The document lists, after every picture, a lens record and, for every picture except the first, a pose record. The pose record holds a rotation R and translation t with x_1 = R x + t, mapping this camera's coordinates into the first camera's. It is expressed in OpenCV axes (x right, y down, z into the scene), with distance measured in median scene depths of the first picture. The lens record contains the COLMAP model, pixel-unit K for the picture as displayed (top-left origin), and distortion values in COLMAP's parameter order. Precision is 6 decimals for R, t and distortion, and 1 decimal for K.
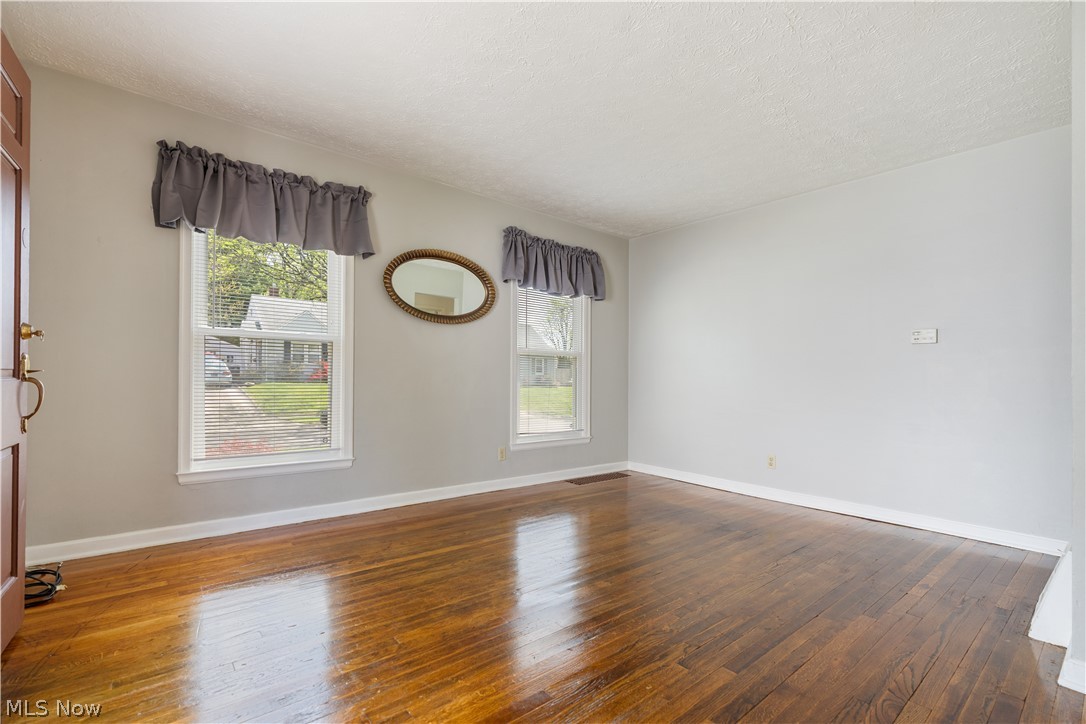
lens RADIAL K [[492.0, 0, 544.6], [0, 492.0, 378.2], [0, 0, 1]] dist [-0.002521, 0.000777]
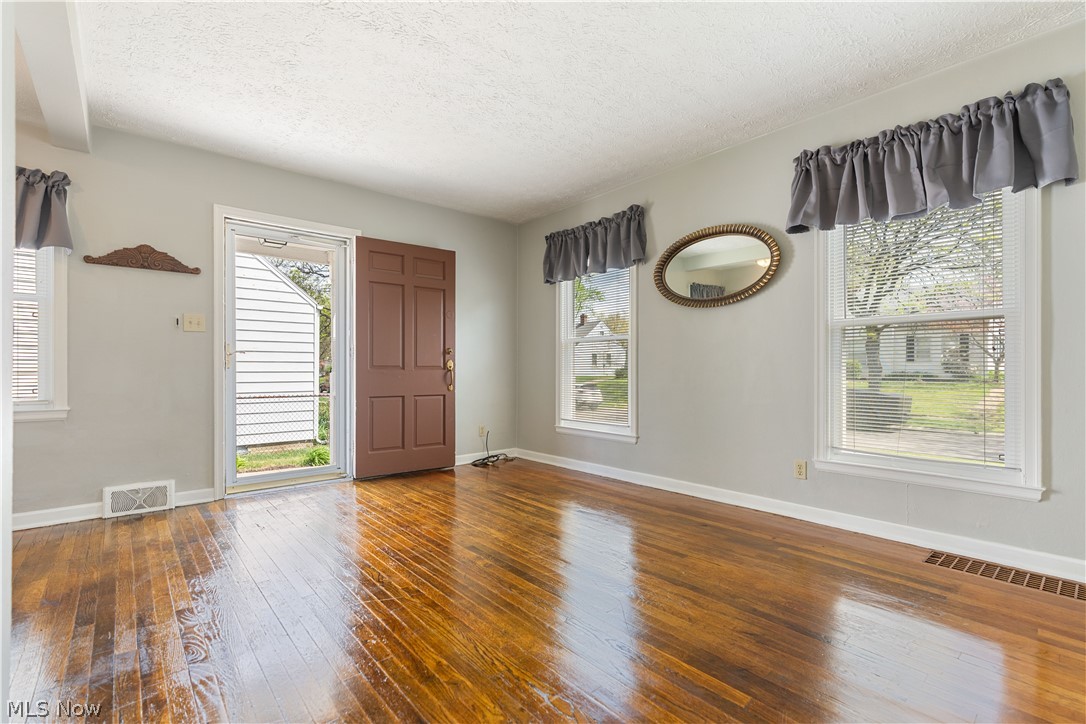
lens RADIAL K [[492.0, 0, 543.9], [0, 492.0, 373.8], [0, 0, 1]] dist [-0.002521, 0.000777]
pose [[0.014349, -0.008041, -0.999865, 0.913926], [0.000186, 0.999968, -0.008039, 0.026073], [0.999897, -0.000071, 0.014350, 0.883226]]
